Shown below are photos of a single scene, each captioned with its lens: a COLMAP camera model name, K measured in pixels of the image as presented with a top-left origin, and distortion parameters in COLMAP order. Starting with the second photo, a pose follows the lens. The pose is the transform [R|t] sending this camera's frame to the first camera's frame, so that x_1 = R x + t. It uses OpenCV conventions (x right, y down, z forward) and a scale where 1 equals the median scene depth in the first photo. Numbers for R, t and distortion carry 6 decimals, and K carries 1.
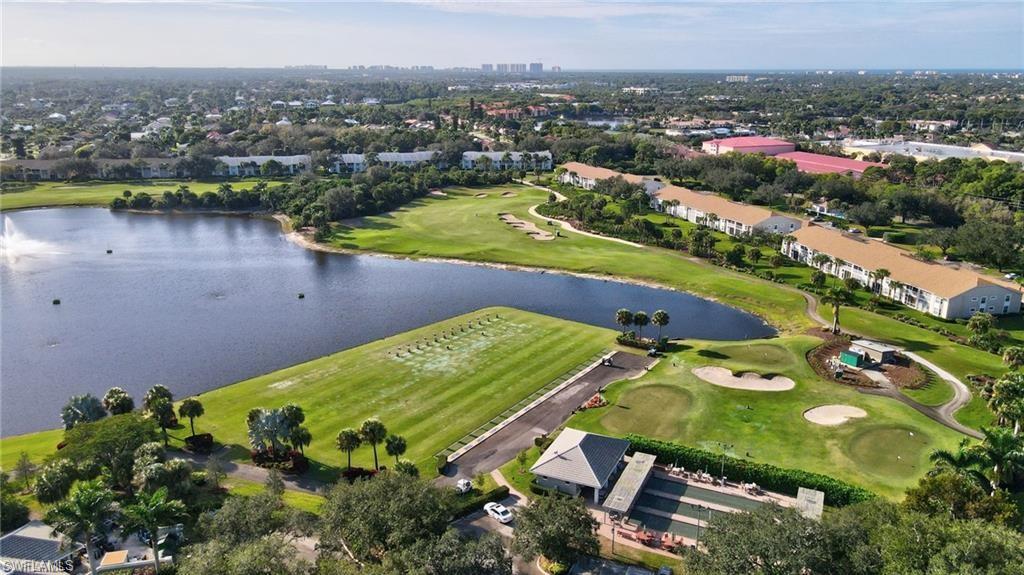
lens RADIAL K [[761.3, 0, 512.1], [0, 761.3, 292.8], [0, 0, 1]] dist [-0.000136, 0.026263]
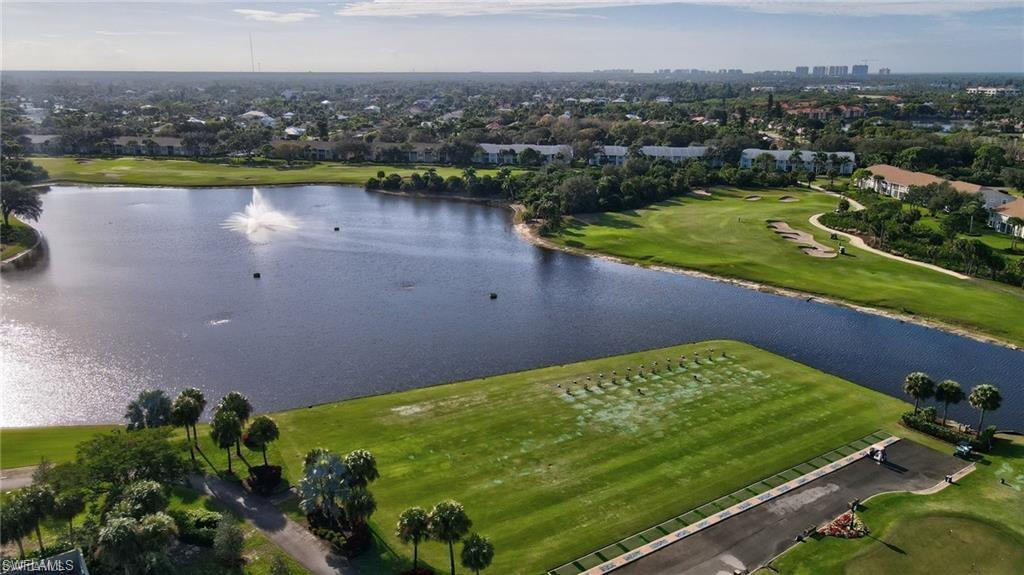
lens RADIAL K [[761.3, 0, 511.8], [0, 761.3, 279.3], [0, 0, 1]] dist [-0.000136, 0.026263]
pose [[0.925983, 0.099955, -0.364094, 0.036673], [-0.108627, 0.994077, -0.003361, -0.011545], [0.361601, 0.042663, 0.931356, 0.183119]]
